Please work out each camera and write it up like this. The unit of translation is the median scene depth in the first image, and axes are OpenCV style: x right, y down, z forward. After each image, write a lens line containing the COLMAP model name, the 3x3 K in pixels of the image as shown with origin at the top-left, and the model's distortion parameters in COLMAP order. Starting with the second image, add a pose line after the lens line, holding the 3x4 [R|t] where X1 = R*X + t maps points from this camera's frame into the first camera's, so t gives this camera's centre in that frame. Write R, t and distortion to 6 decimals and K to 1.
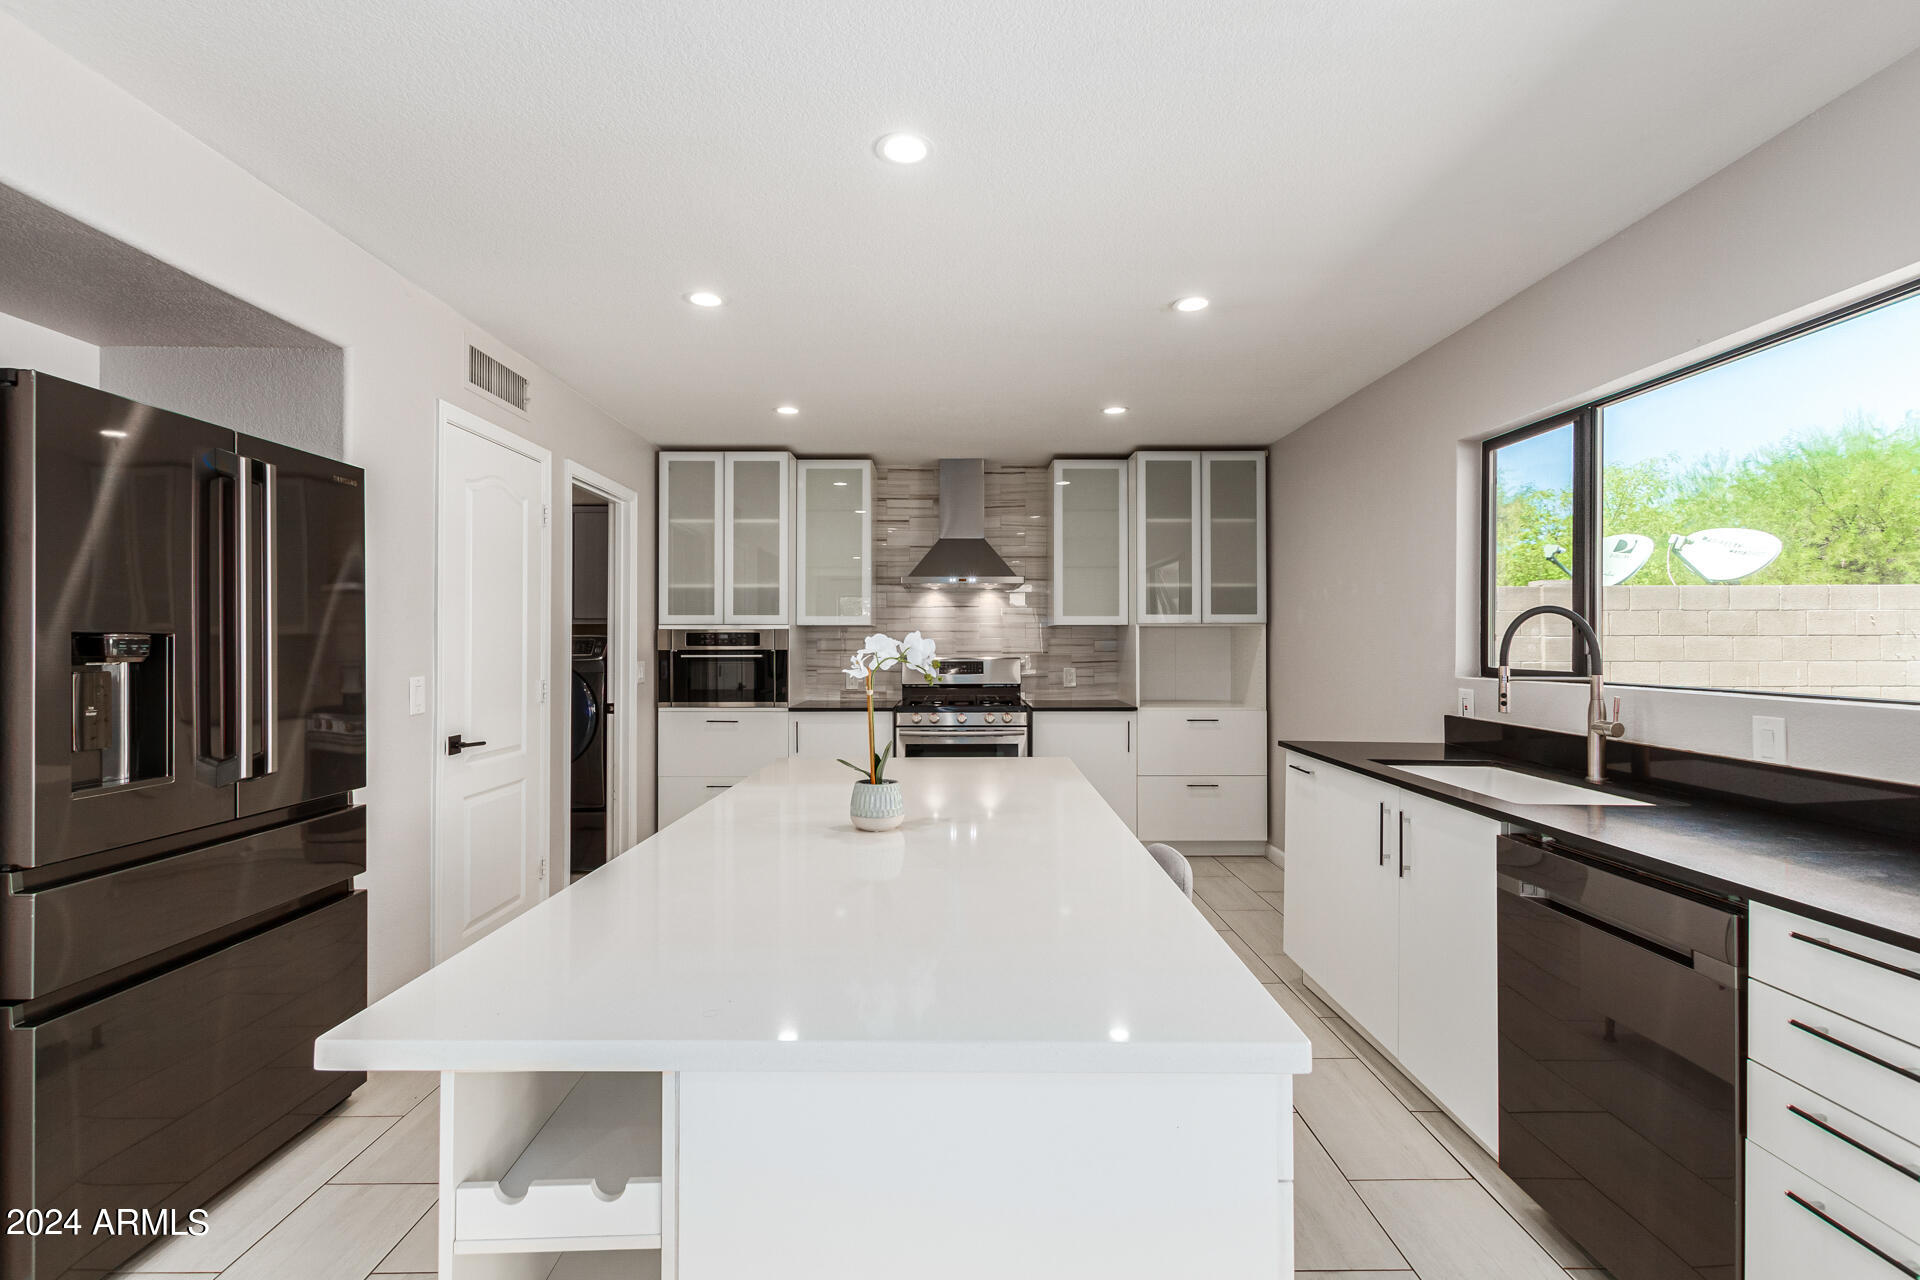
lens RADIAL K [[887.6, 0, 960.0], [0, 887.6, 640.0], [0, 0, 1]] dist [0.010585, 0.000019]
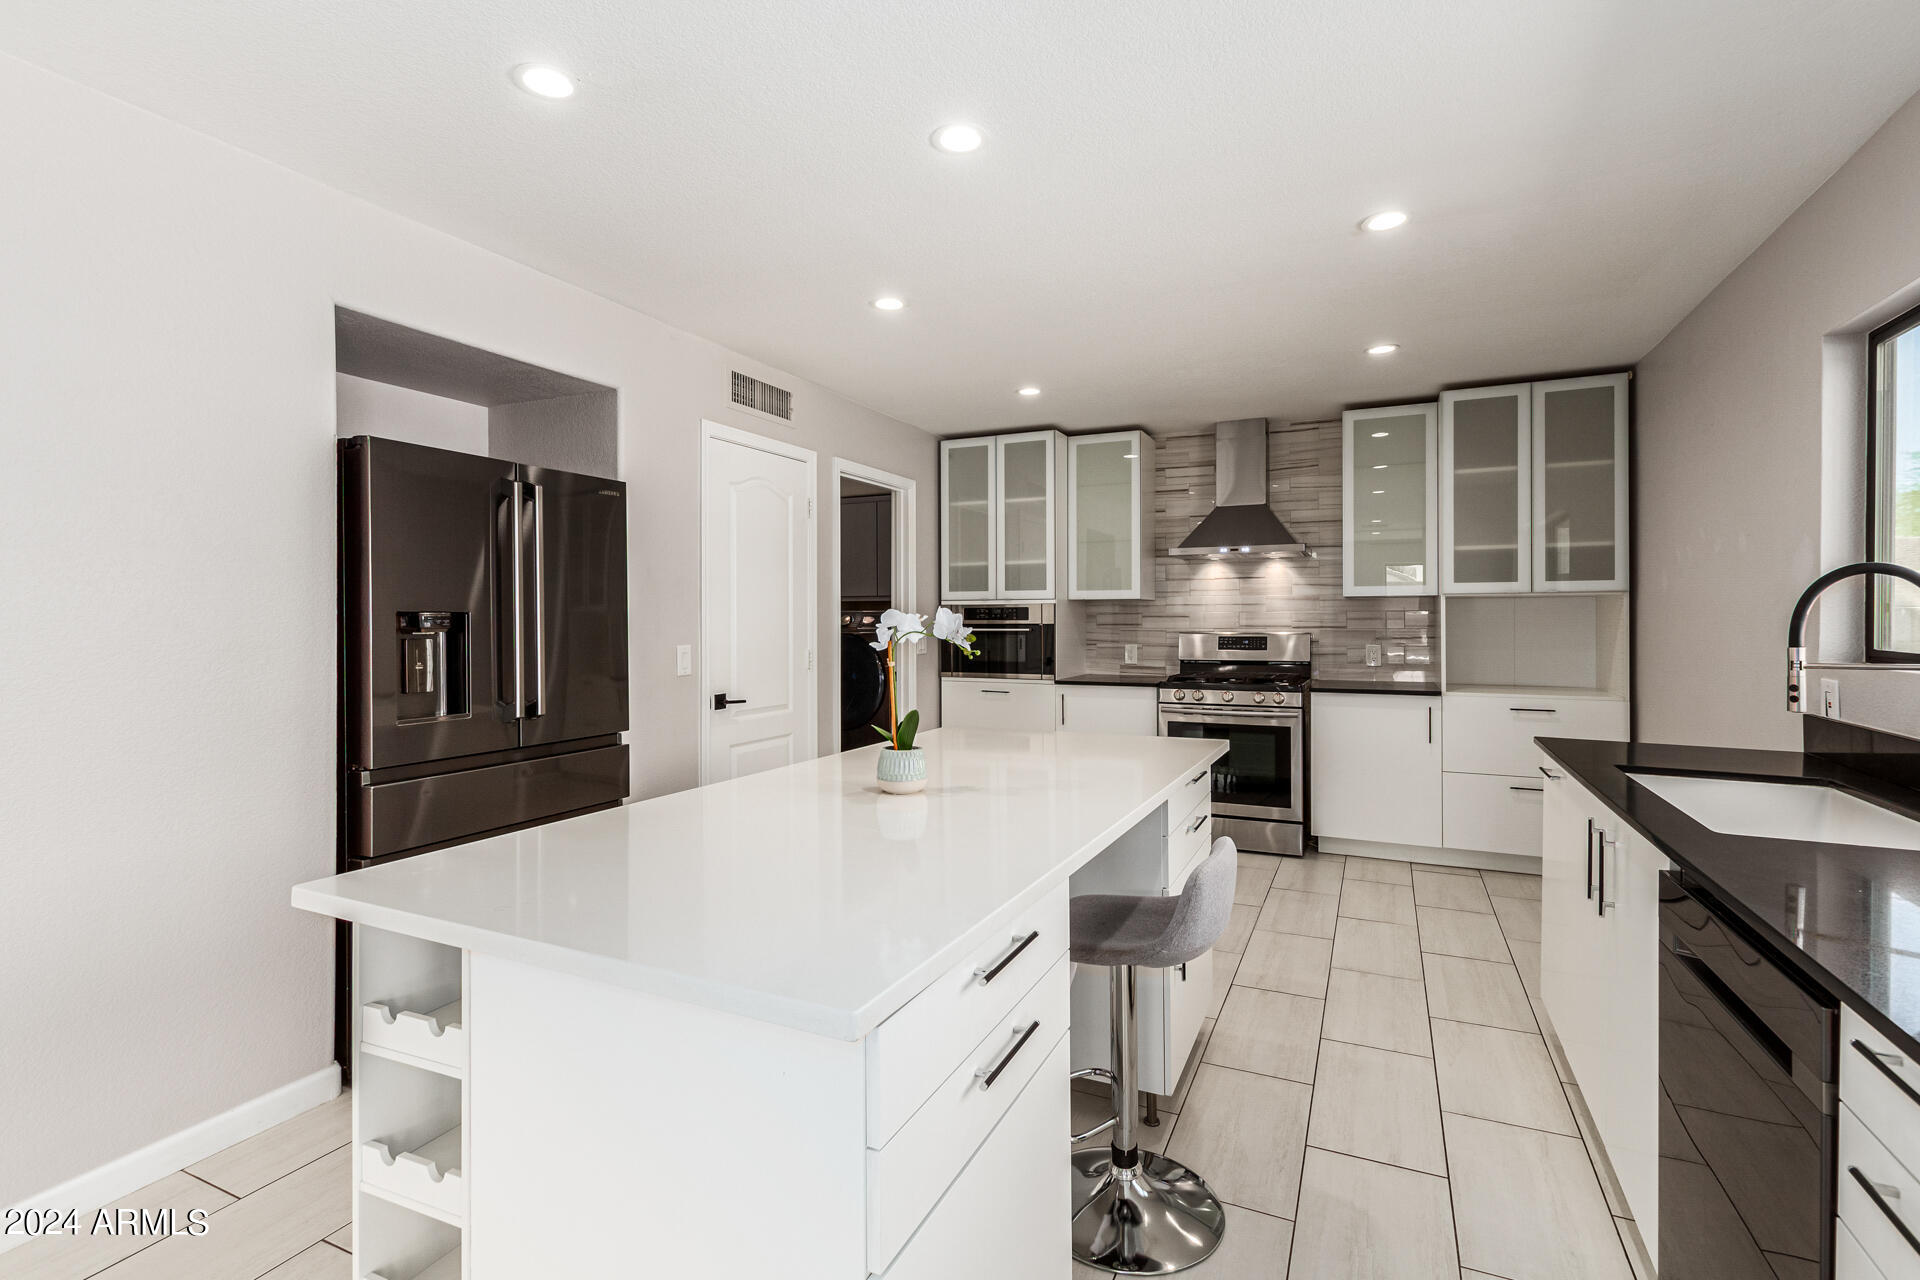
lens RADIAL K [[893.4, 0, 959.9], [0, 893.4, 625.3], [0, 0, 1]] dist [0.009500, 0.000164]
pose [[0.902132, 0.001831, -0.431455, 0.153205], [0.003734, 0.999920, 0.012050, -0.000138], [0.431443, -0.012482, 0.902054, 0.022439]]
